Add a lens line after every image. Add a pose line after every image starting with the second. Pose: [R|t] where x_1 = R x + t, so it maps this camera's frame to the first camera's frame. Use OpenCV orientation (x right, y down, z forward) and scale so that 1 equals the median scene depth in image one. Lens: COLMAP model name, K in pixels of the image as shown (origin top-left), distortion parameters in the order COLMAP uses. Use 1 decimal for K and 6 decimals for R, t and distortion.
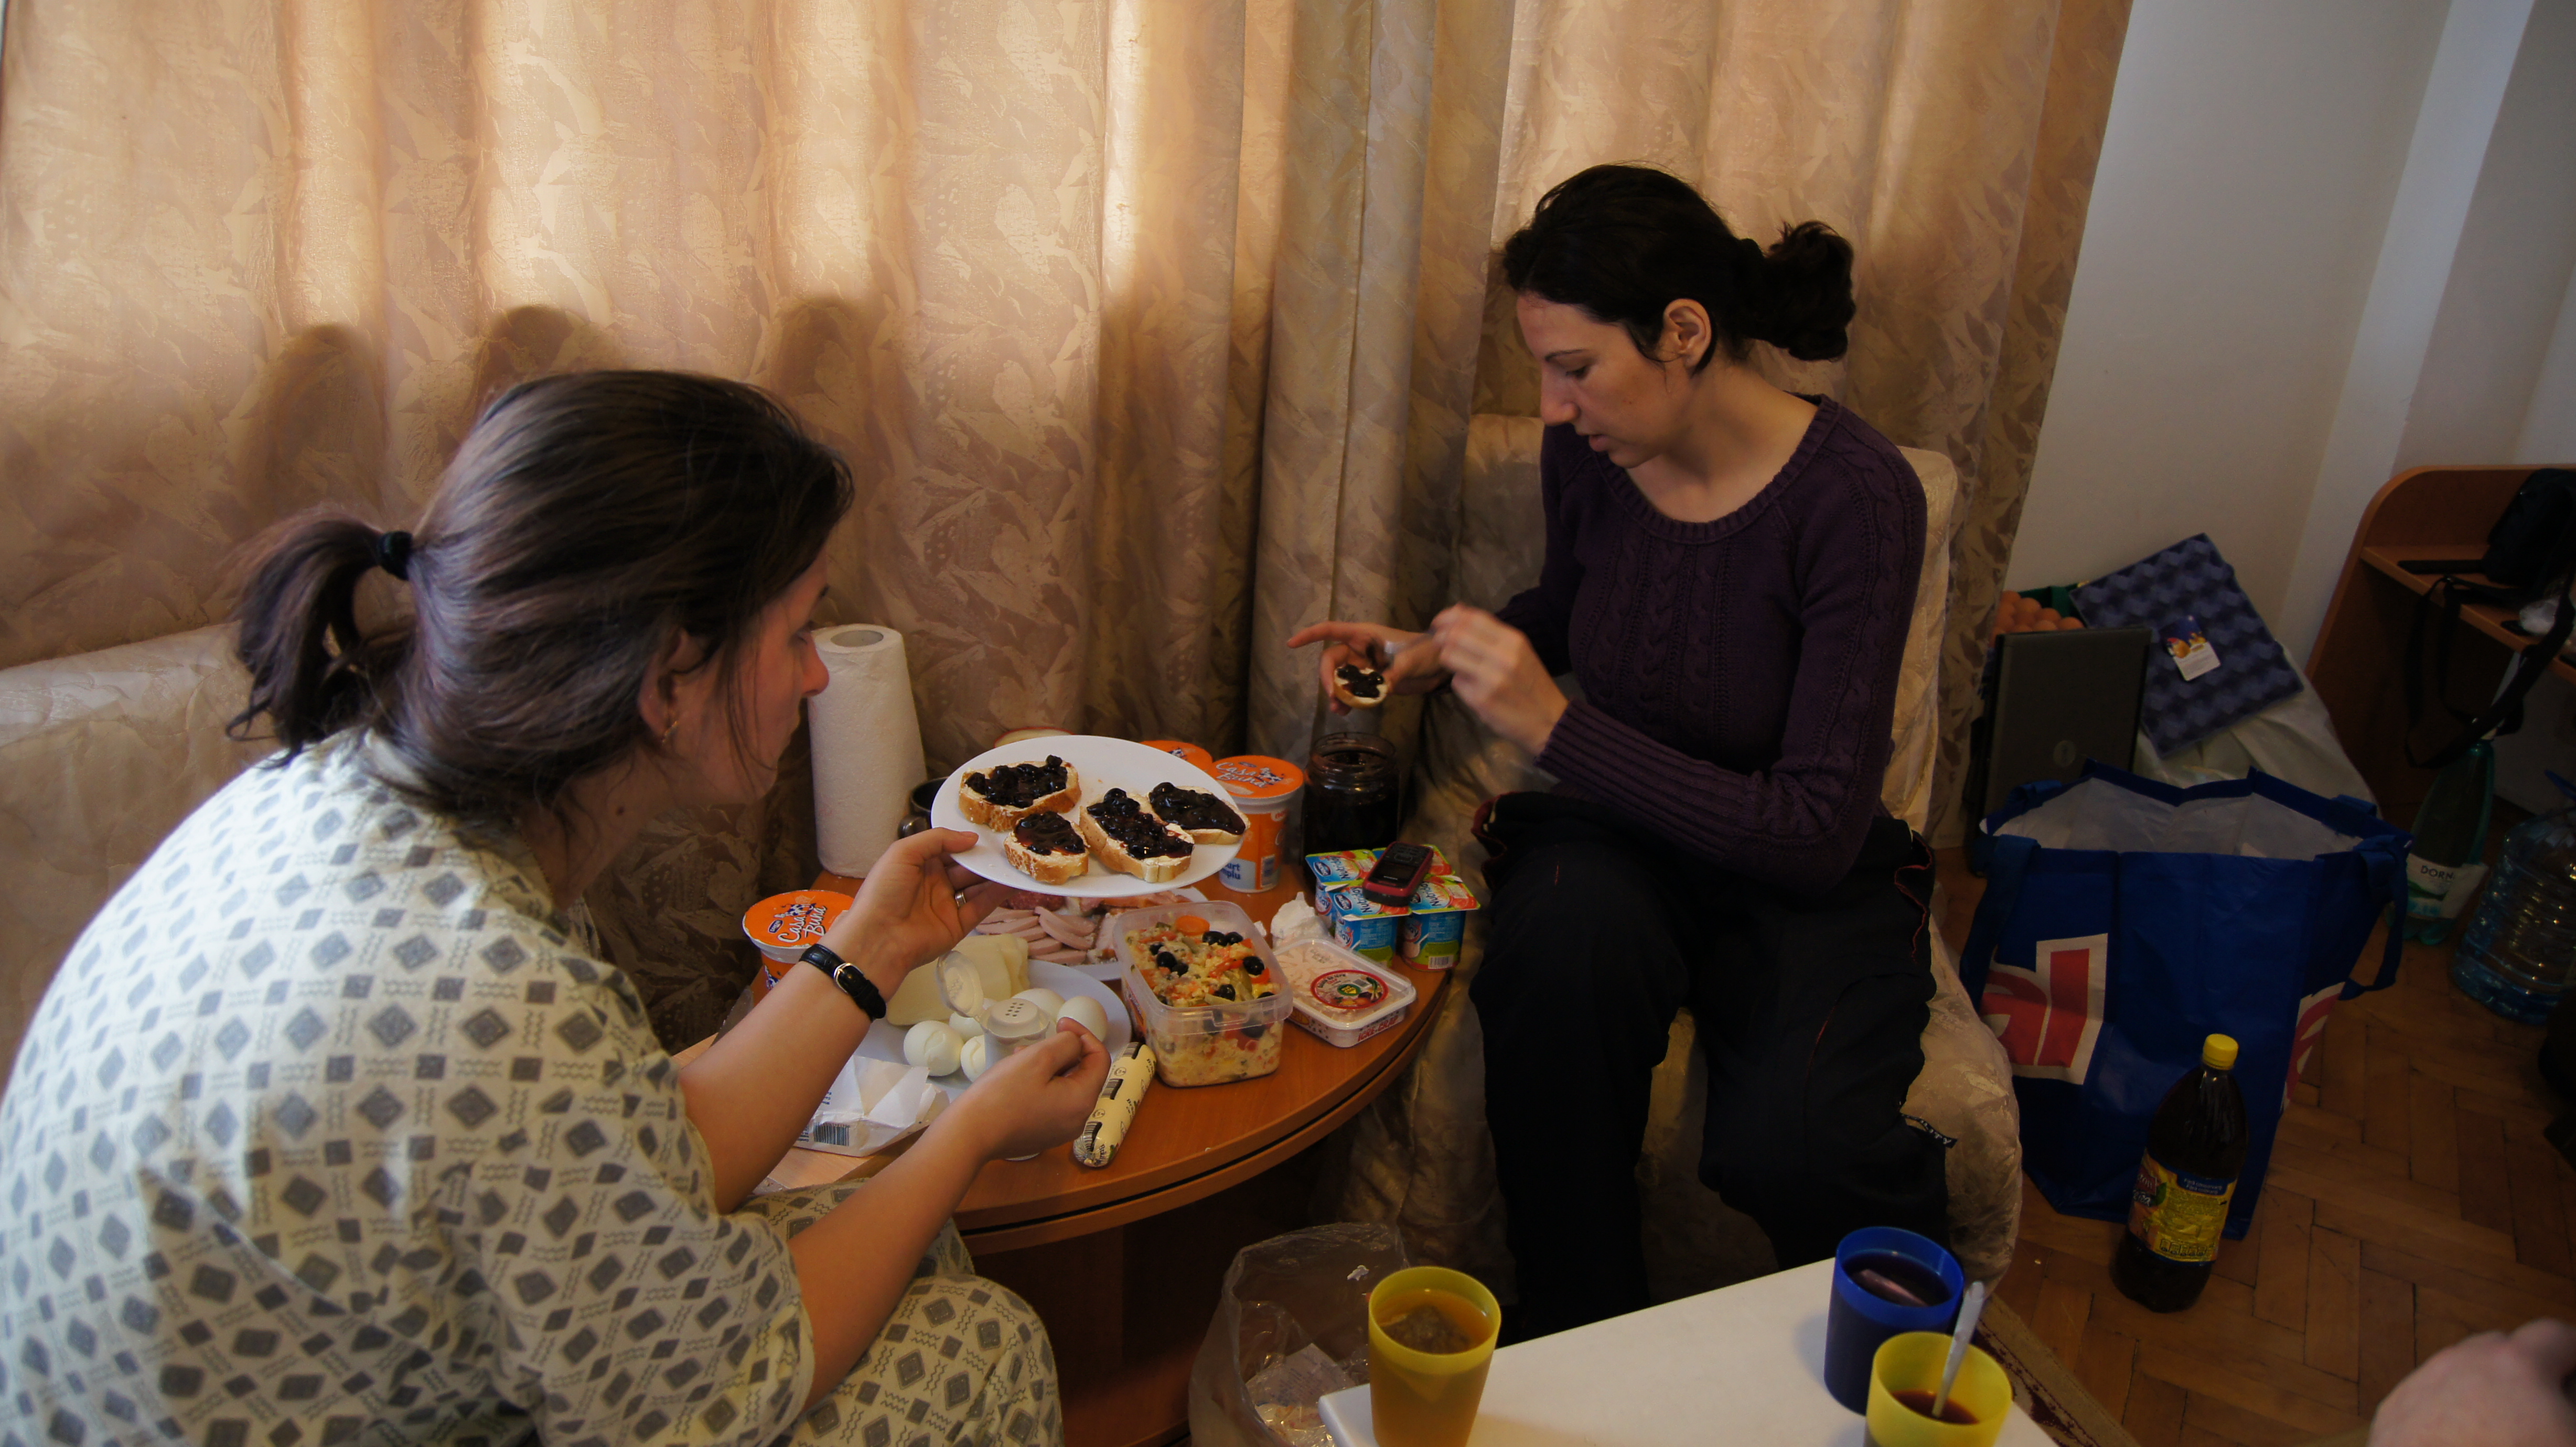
lens RADIAL K [[1904.3, 0, 1251.5], [0, 1904.3, 772.5], [0, 0, 1]] dist [-0.131420, 0.130090]
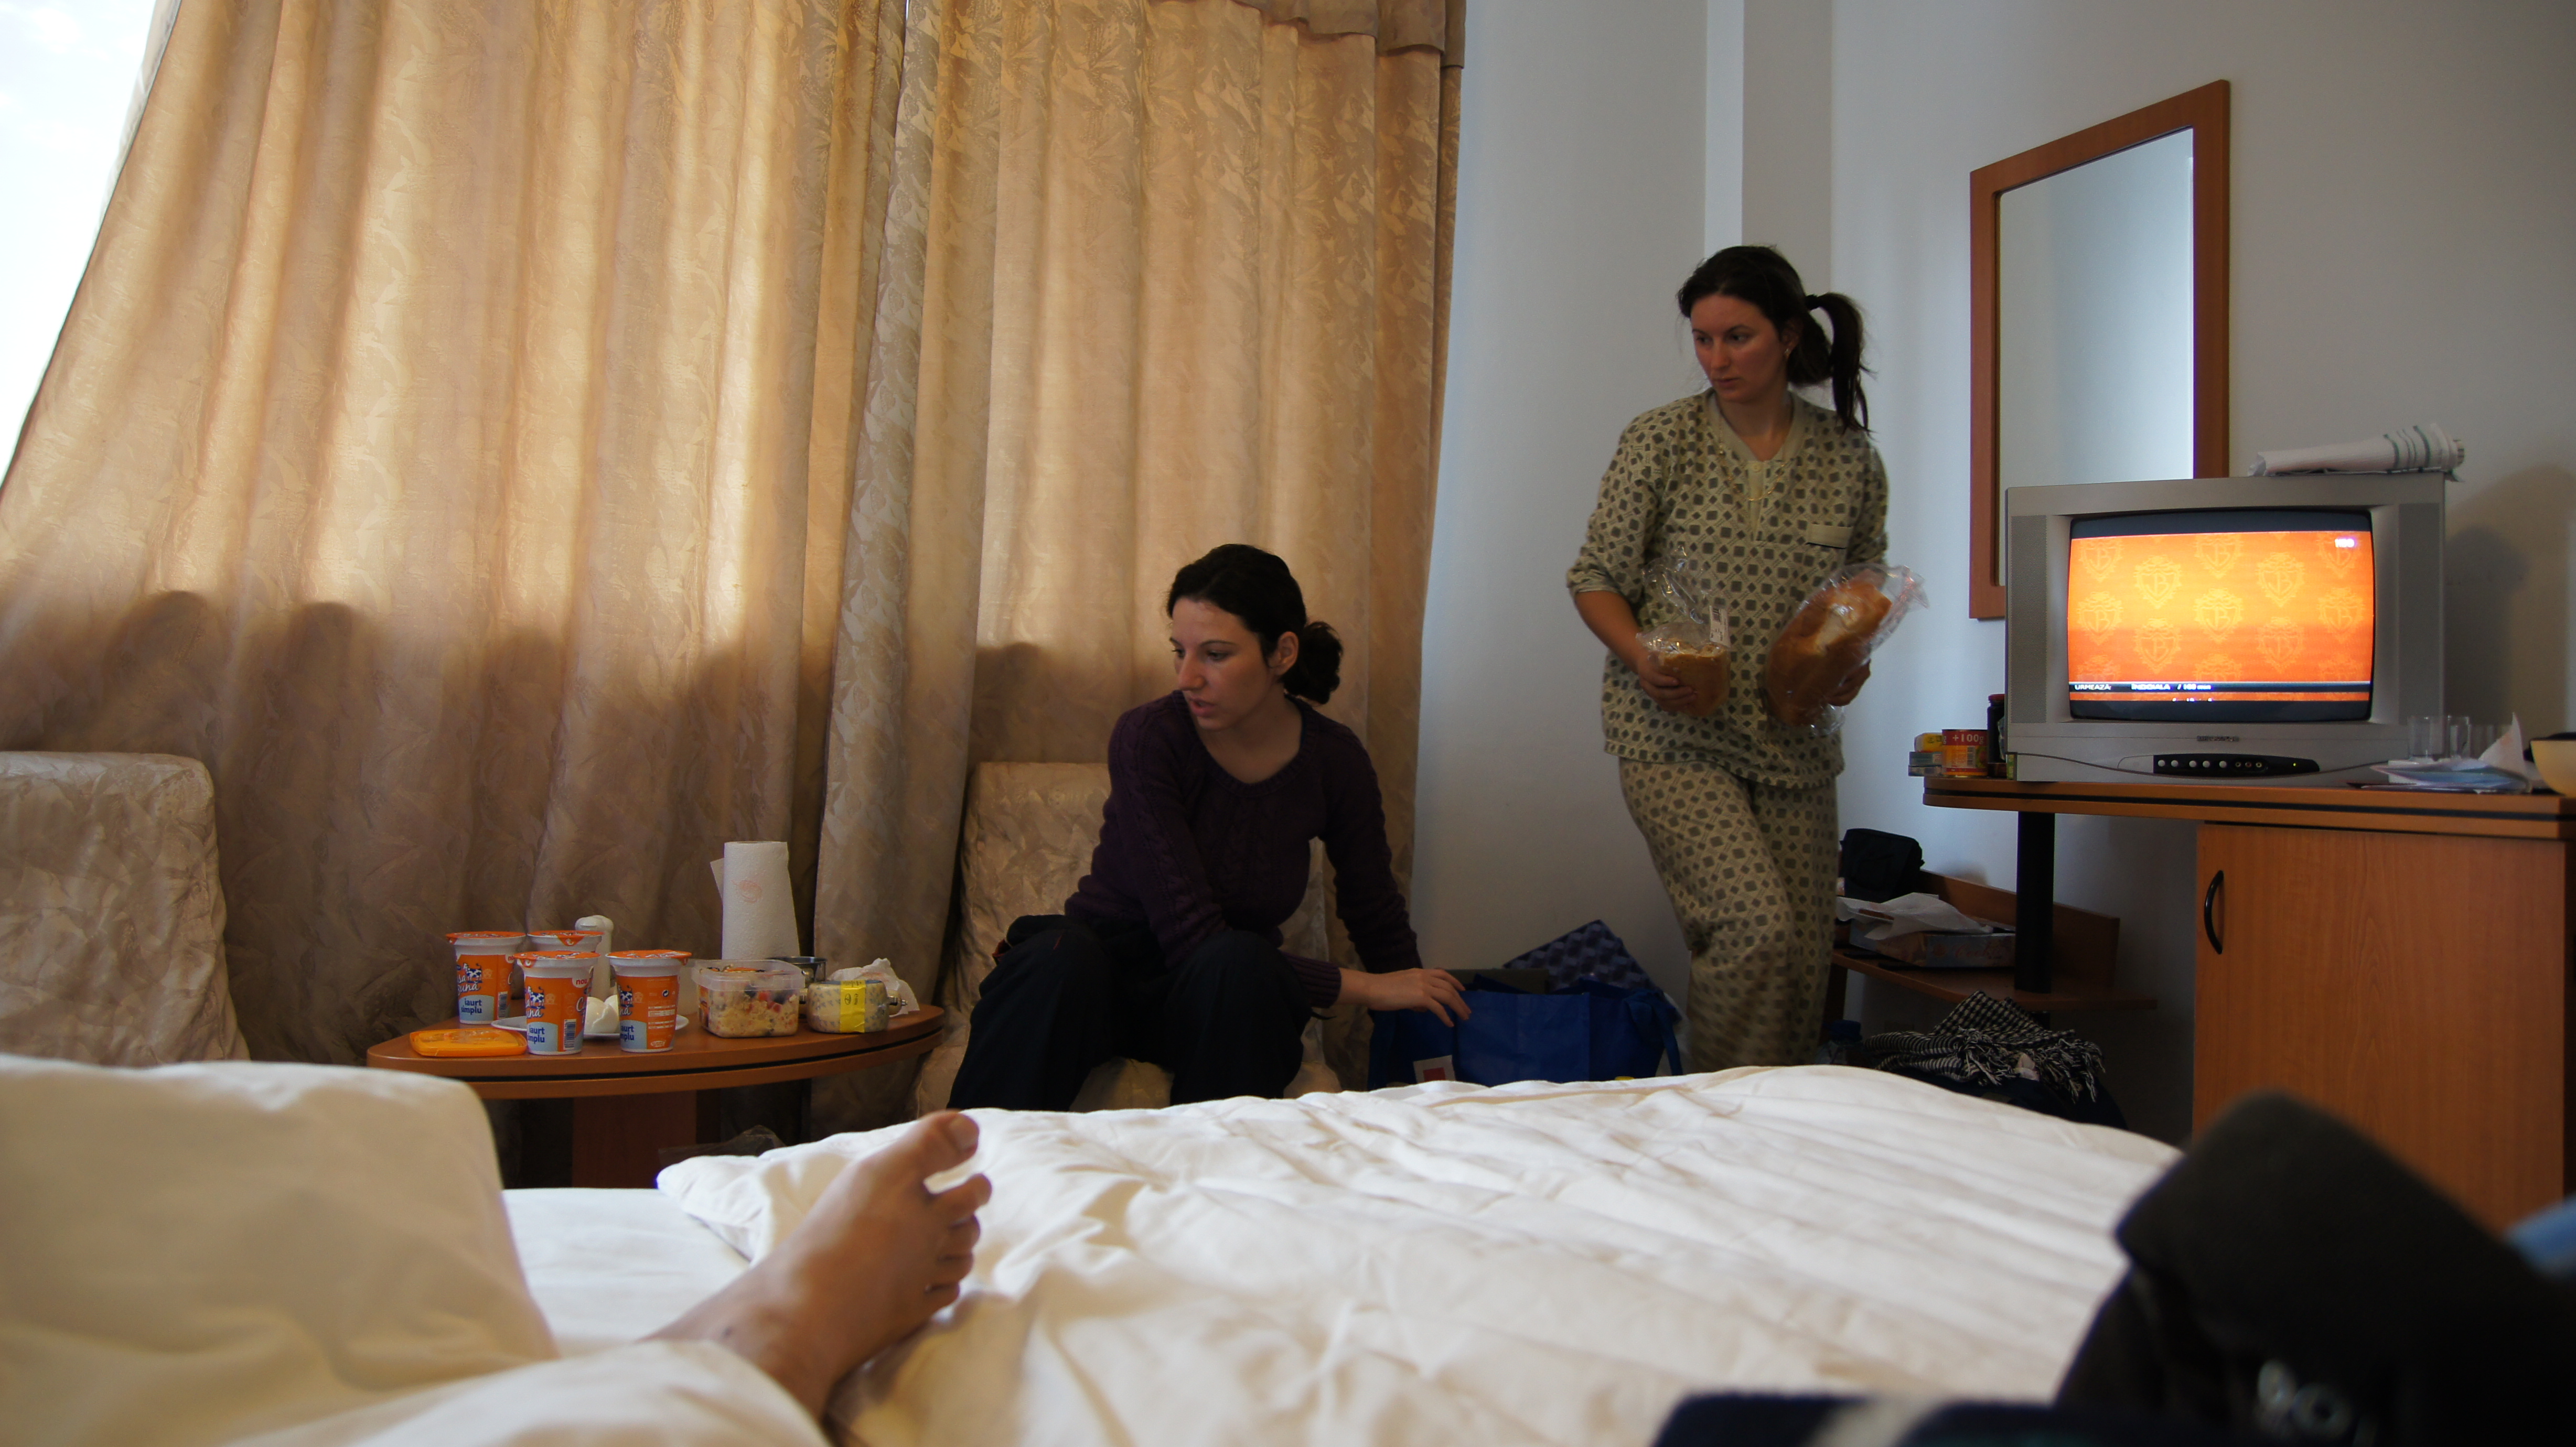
lens RADIAL K [[1904.3, 0, 1263.0], [0, 1904.3, 743.9], [0, 0, 1]] dist [-0.131420, 0.130090]
pose [[0.989924, -0.012286, 0.141068, 0.163520], [0.067842, 0.915598, -0.396330, 0.533092], [-0.124292, 0.401907, 0.907206, -0.484137]]
